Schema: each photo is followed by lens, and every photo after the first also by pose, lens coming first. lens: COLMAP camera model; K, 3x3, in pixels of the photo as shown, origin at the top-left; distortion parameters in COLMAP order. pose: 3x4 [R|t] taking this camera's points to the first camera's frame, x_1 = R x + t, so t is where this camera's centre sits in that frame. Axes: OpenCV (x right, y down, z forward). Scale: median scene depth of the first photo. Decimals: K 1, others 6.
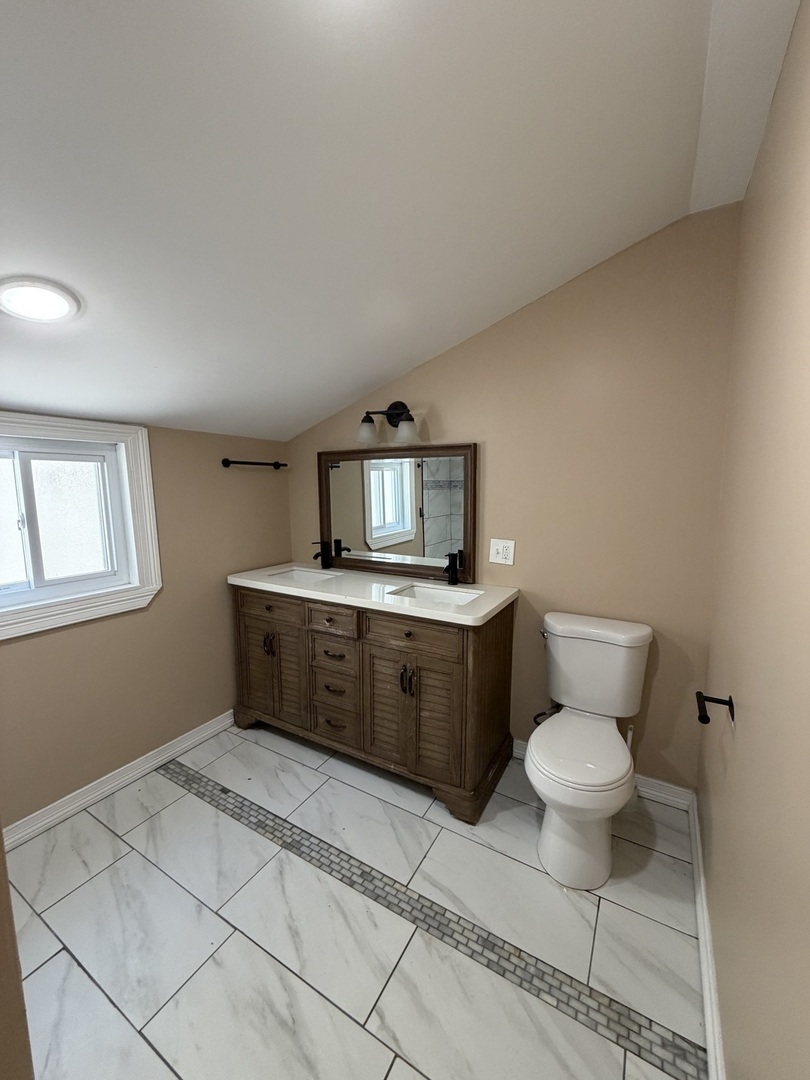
lens RADIAL K [[435.5, 0, 400.8], [0, 435.5, 542.0], [0, 0, 1]] dist [0.007932, 0.000312]
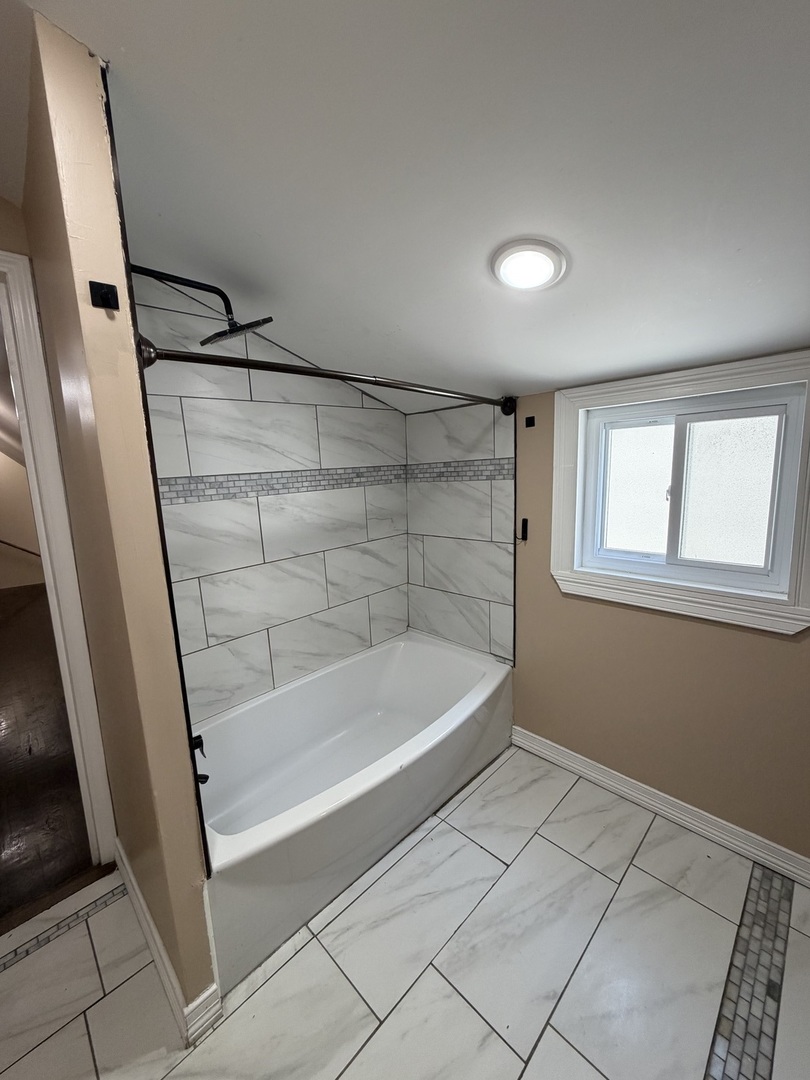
lens RADIAL K [[435.5, 0, 398.1], [0, 435.5, 534.5], [0, 0, 1]] dist [0.007932, 0.000312]
pose [[-0.250398, 0.169069, -0.953266, 0.186087], [-0.077490, 0.977975, 0.193806, -0.092431], [0.965037, 0.122397, -0.231782, 0.663852]]
